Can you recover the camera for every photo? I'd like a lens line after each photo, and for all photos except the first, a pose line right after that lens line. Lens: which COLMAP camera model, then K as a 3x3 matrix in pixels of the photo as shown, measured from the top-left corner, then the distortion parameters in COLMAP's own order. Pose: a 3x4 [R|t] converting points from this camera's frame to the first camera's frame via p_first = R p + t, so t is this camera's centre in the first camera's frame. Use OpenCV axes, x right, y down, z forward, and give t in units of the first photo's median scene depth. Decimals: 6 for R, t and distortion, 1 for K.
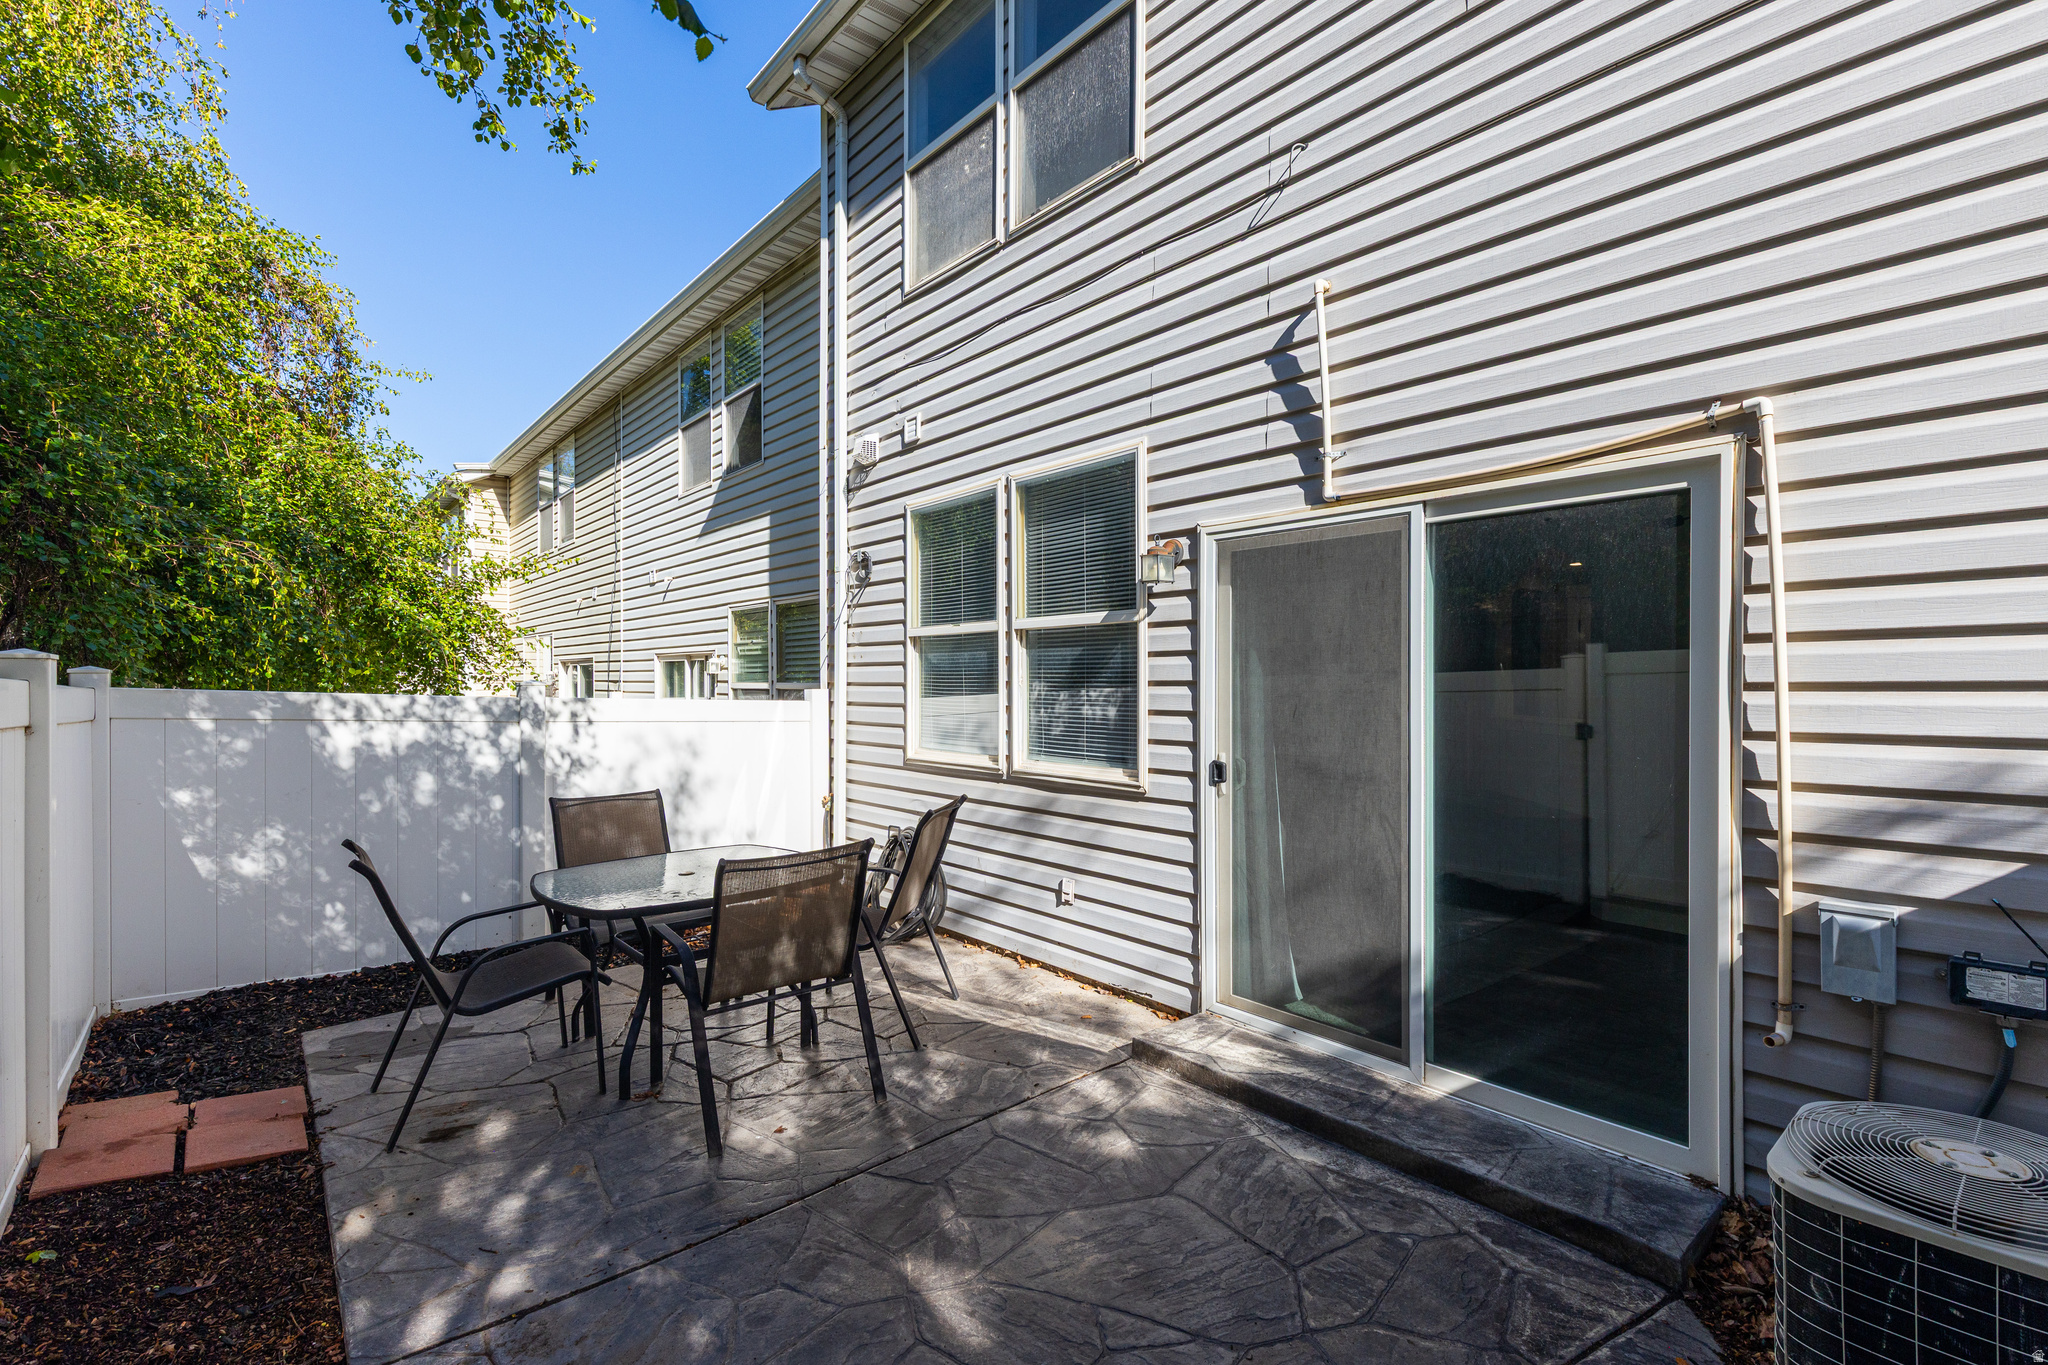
lens RADIAL K [[951.1, 0, 1027.7], [0, 951.1, 679.7], [0, 0, 1]] dist [0.001587, 0.000022]
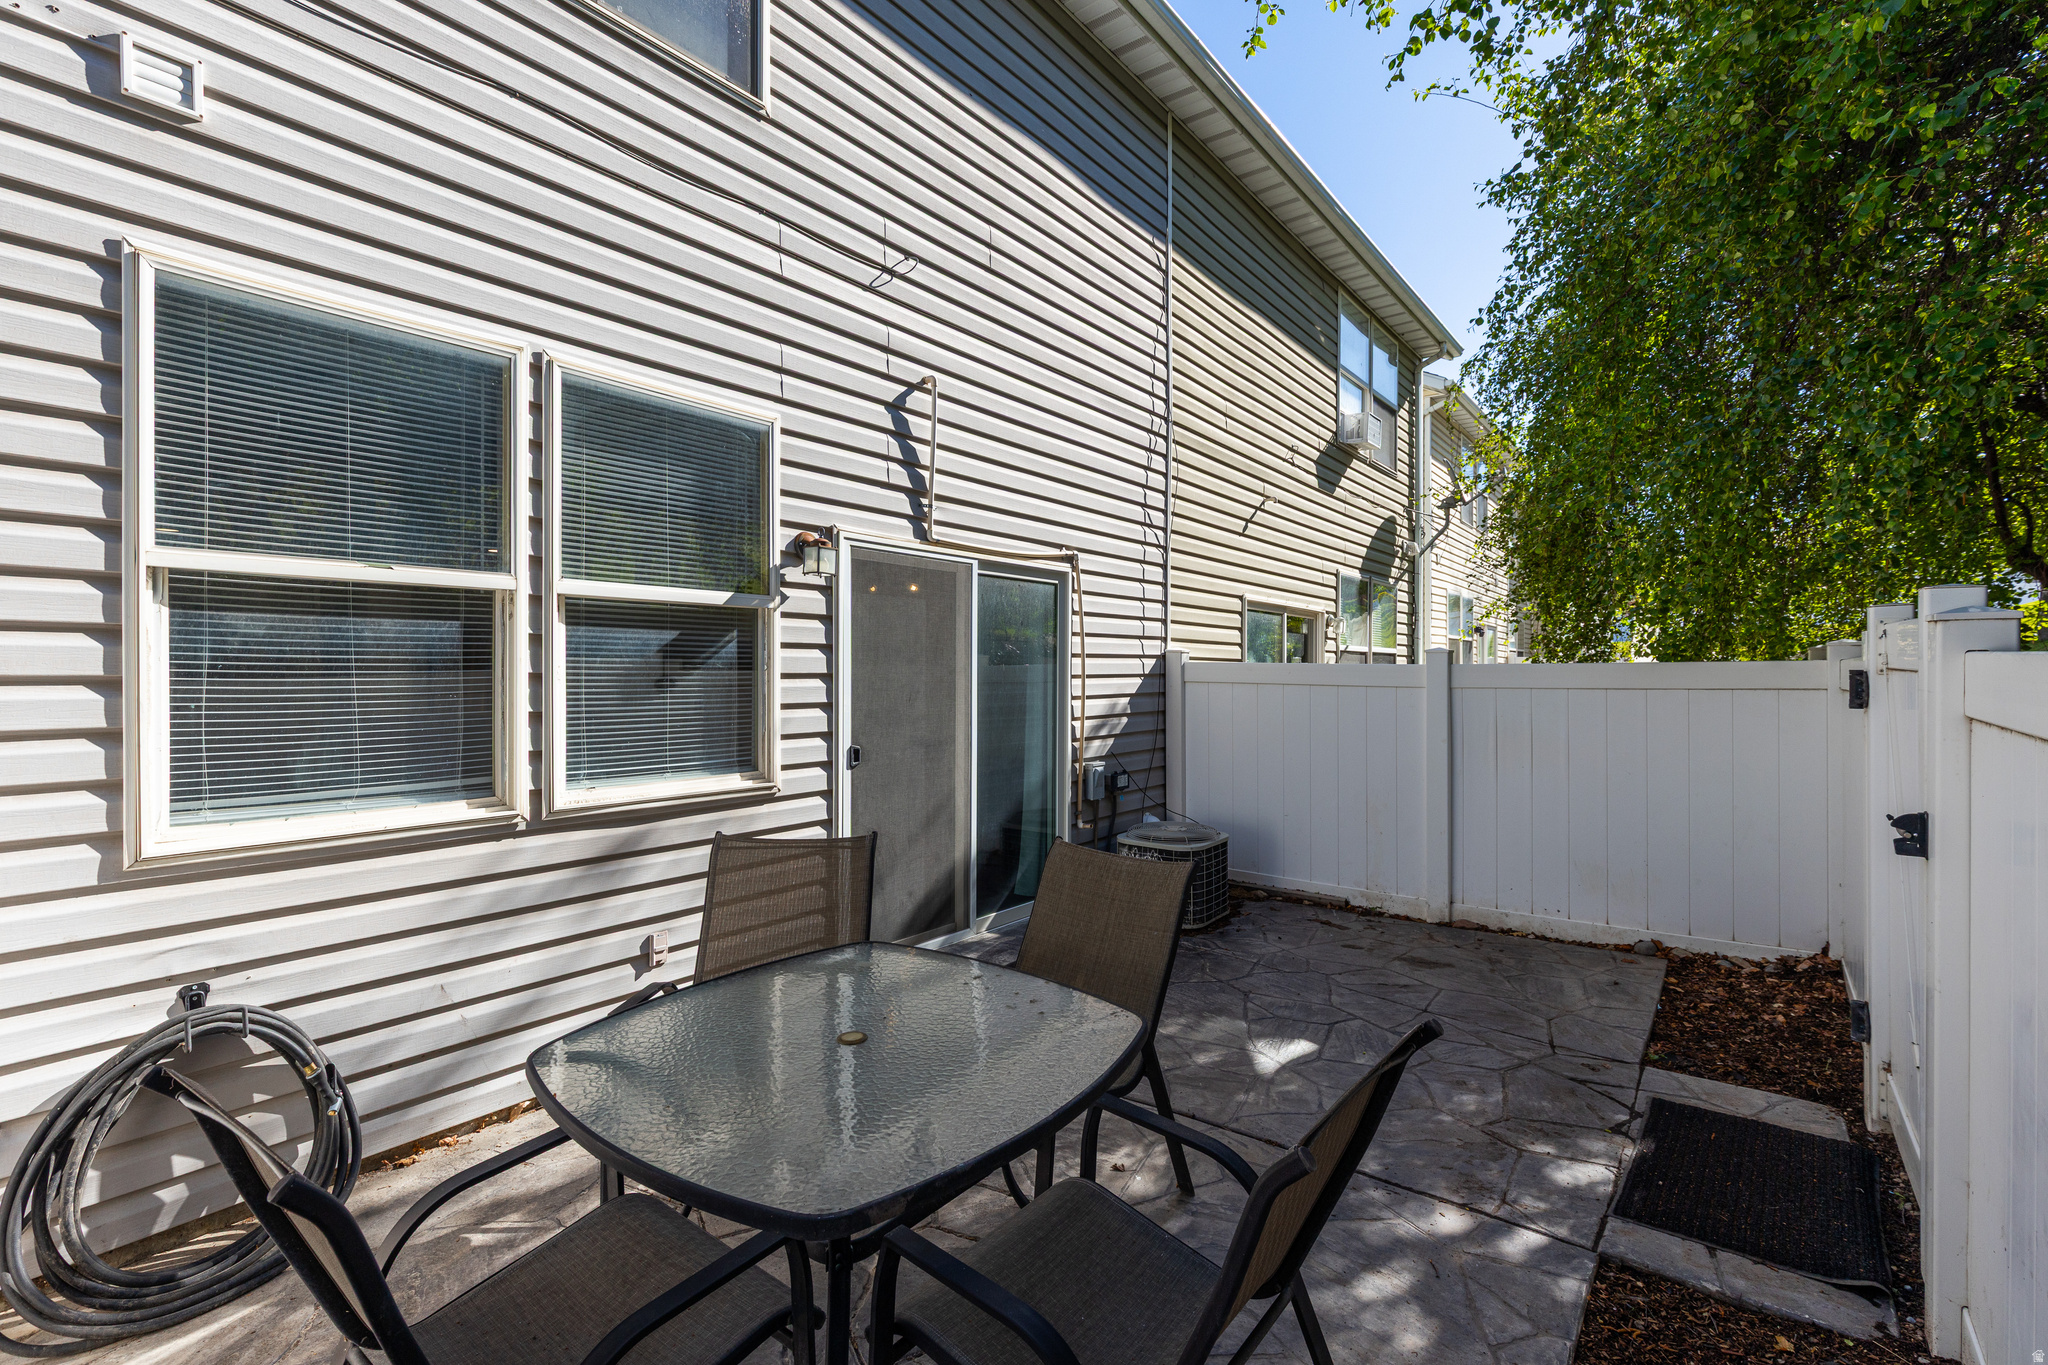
lens RADIAL K [[951.1, 0, 1027.7], [0, 951.1, 679.7], [0, 0, 1]] dist [0.001587, 0.000022]
pose [[-0.240670, 0.002716, 0.970603, -0.877017], [0.005586, 0.999983, -0.001414, 0.010473], [-0.970591, 0.005081, -0.240681, 1.018973]]
